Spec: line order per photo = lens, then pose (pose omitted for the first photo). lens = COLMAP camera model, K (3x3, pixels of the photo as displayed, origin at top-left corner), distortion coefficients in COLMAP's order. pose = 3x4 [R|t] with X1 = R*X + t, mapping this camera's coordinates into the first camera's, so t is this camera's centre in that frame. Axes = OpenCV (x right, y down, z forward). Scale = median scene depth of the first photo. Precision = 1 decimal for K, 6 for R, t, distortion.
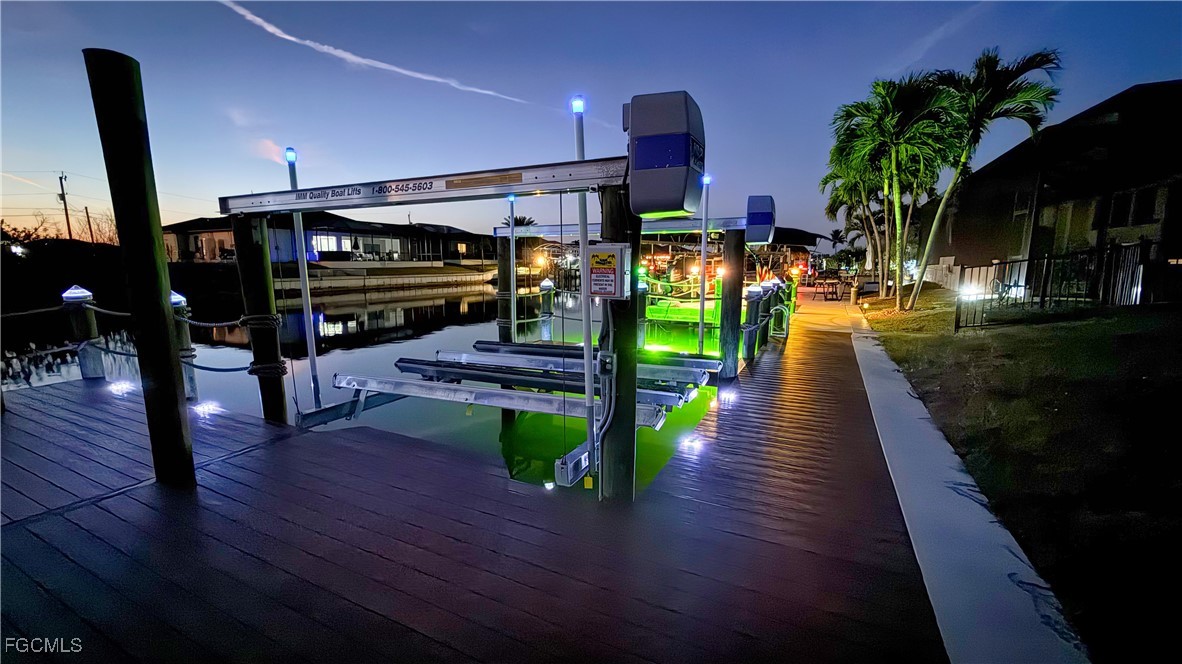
lens RADIAL K [[470.3, 0, 587.5], [0, 470.3, 337.4], [0, 0, 1]] dist [-0.000383, -0.000173]
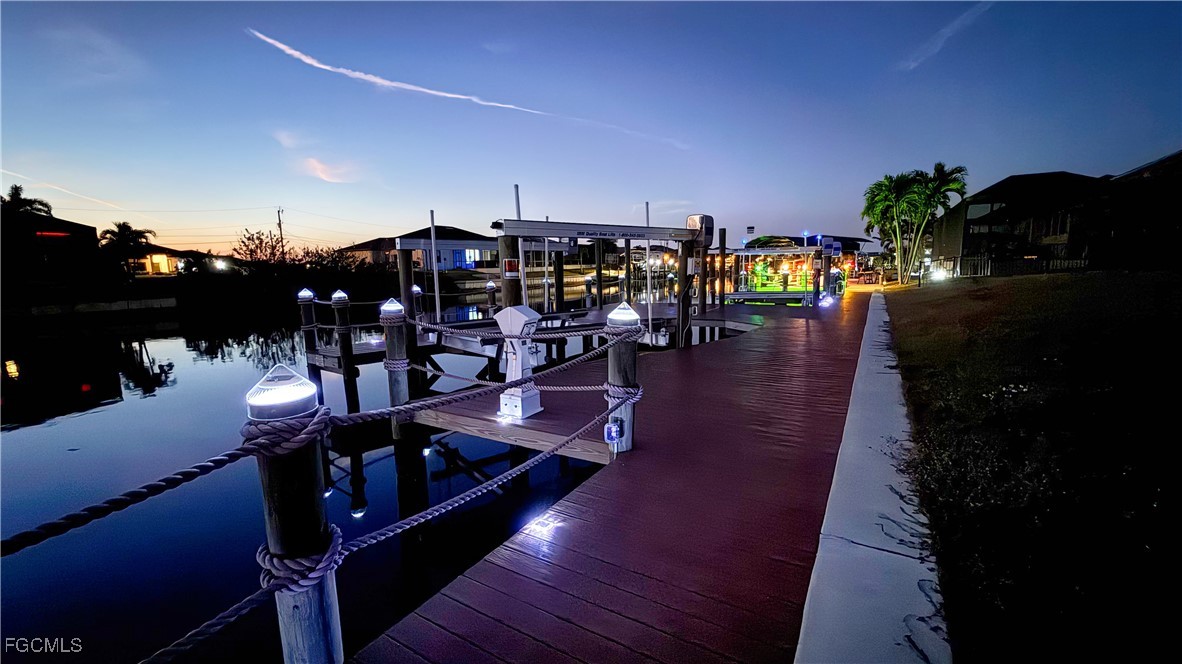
lens RADIAL K [[470.3, 0, 581.0], [0, 470.3, 338.4], [0, 0, 1]] dist [-0.000383, -0.000173]
pose [[0.995523, -0.007897, -0.094192, -0.340308], [0.007409, 0.999957, -0.005532, 0.115641], [0.094232, 0.004810, 0.995539, -0.750992]]
